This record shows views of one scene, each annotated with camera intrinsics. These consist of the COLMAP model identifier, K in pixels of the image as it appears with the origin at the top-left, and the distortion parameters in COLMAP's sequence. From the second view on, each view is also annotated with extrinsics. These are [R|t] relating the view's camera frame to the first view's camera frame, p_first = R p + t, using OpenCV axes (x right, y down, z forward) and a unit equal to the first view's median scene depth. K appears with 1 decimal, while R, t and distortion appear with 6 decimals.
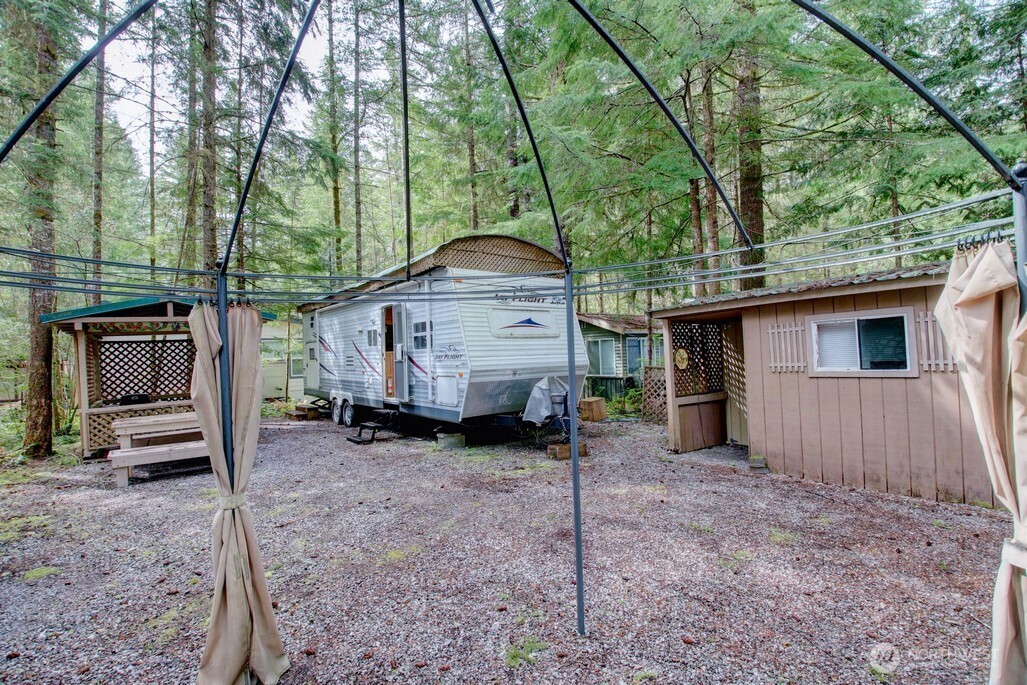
lens RADIAL K [[473.6, 0, 512.6], [0, 473.6, 344.9], [0, 0, 1]] dist [0.012503, -0.023771]
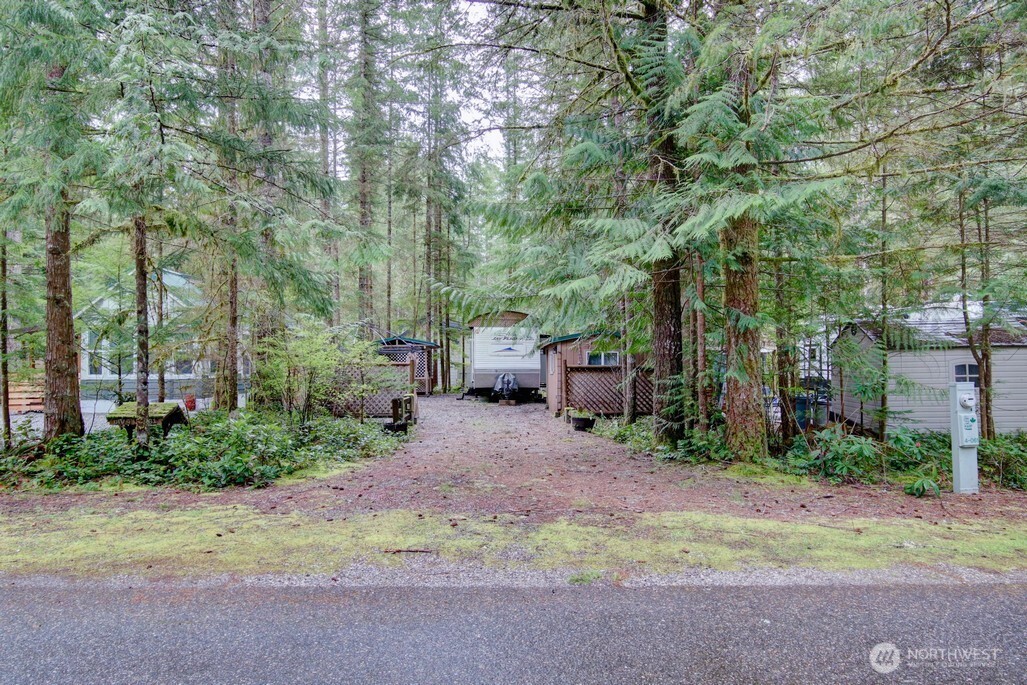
lens RADIAL K [[659.2, 0, 513.5], [0, 659.2, 342.5], [0, 0, 1]] dist [0.044633, -0.055995]
pose [[0.815055, 0.010669, -0.579285, 1.839200], [-0.012883, 0.999917, 0.000289, -0.079649], [0.579240, 0.007228, 0.815125, -1.535553]]
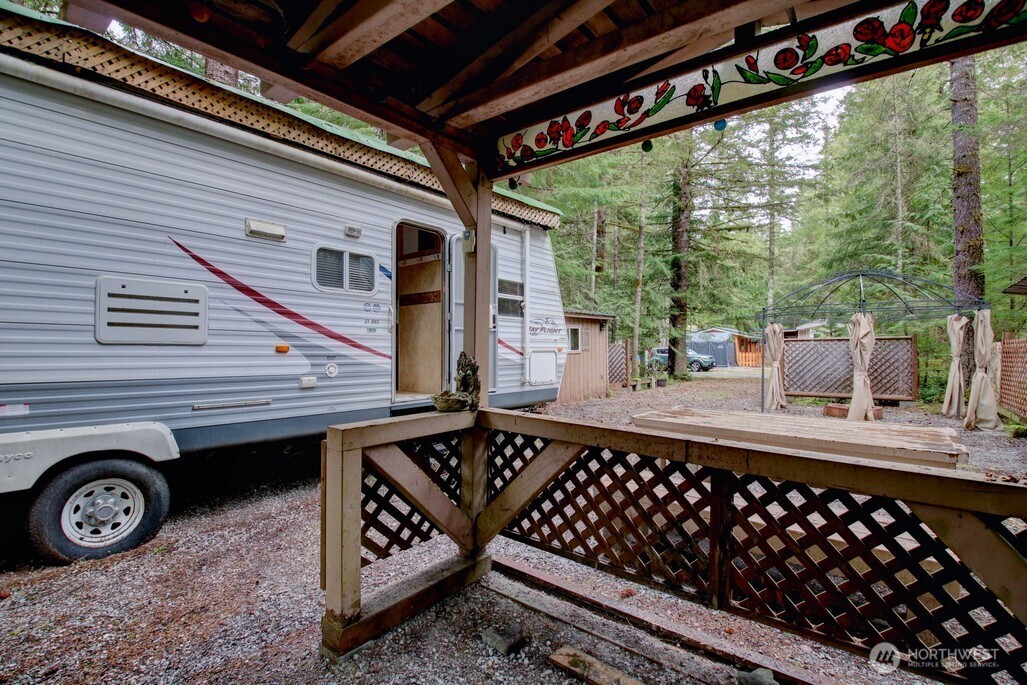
lens RADIAL K [[473.6, 0, 512.6], [0, 473.6, 344.9], [0, 0, 1]] dist [0.012503, -0.023771]
pose [[-0.223038, 0.044438, 0.973796, -0.902988], [-0.010638, 0.998790, -0.048015, 0.087932], [-0.974752, -0.021068, -0.222296, 1.139229]]
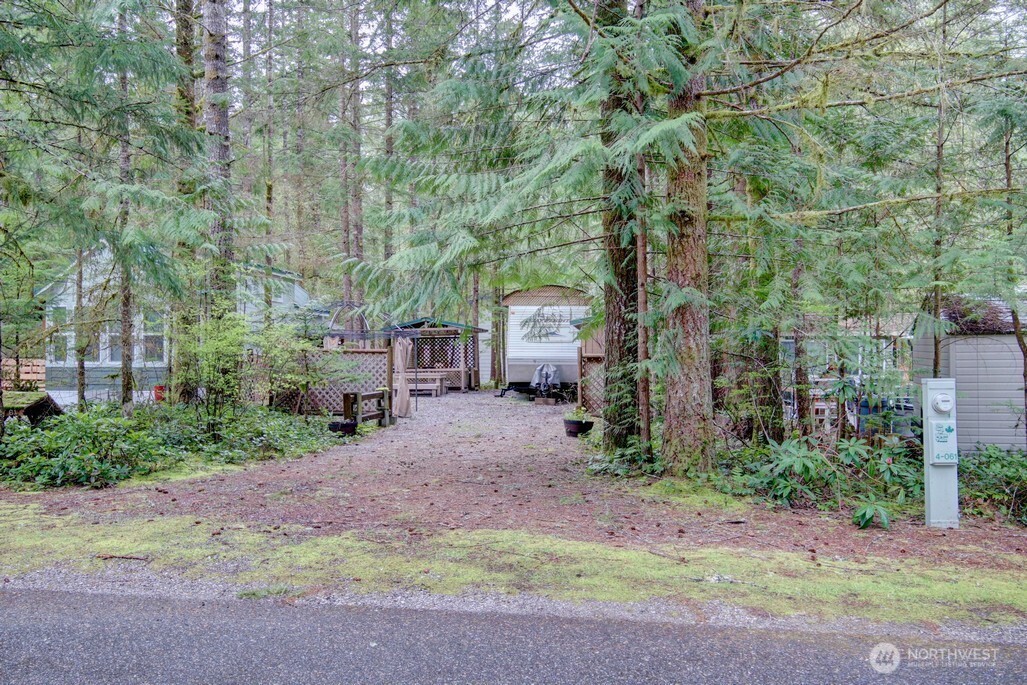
lens RADIAL K [[851.1, 0, 513.5], [0, 851.1, 342.5], [0, 0, 1]] dist [0.047412, -0.007796]
pose [[0.703869, 0.025709, -0.709864, 2.167924], [-0.013507, 0.999649, 0.022812, -0.084622], [0.710201, -0.006469, 0.703969, -1.344745]]
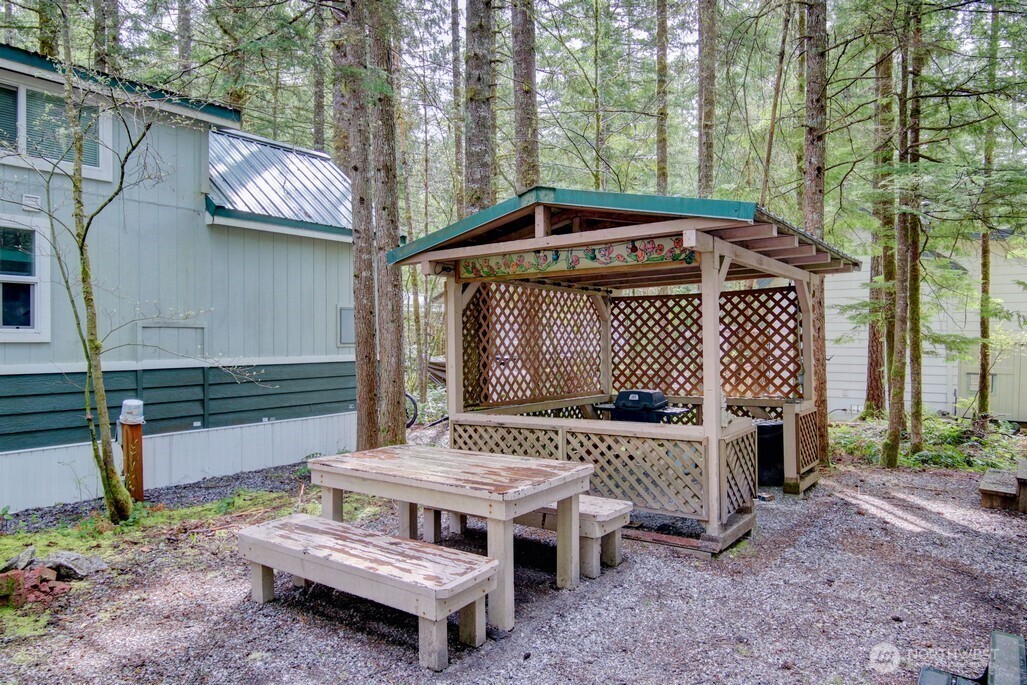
lens RADIAL K [[684.8, 0, 513.5], [0, 684.8, 342.5], [0, 0, 1]] dist [0.025214, -0.003284]
pose [[0.285593, 0.043247, -0.957375, -0.085365], [0.004726, 0.998906, 0.046533, 0.011021], [0.958339, -0.017814, 0.285076, 0.760180]]
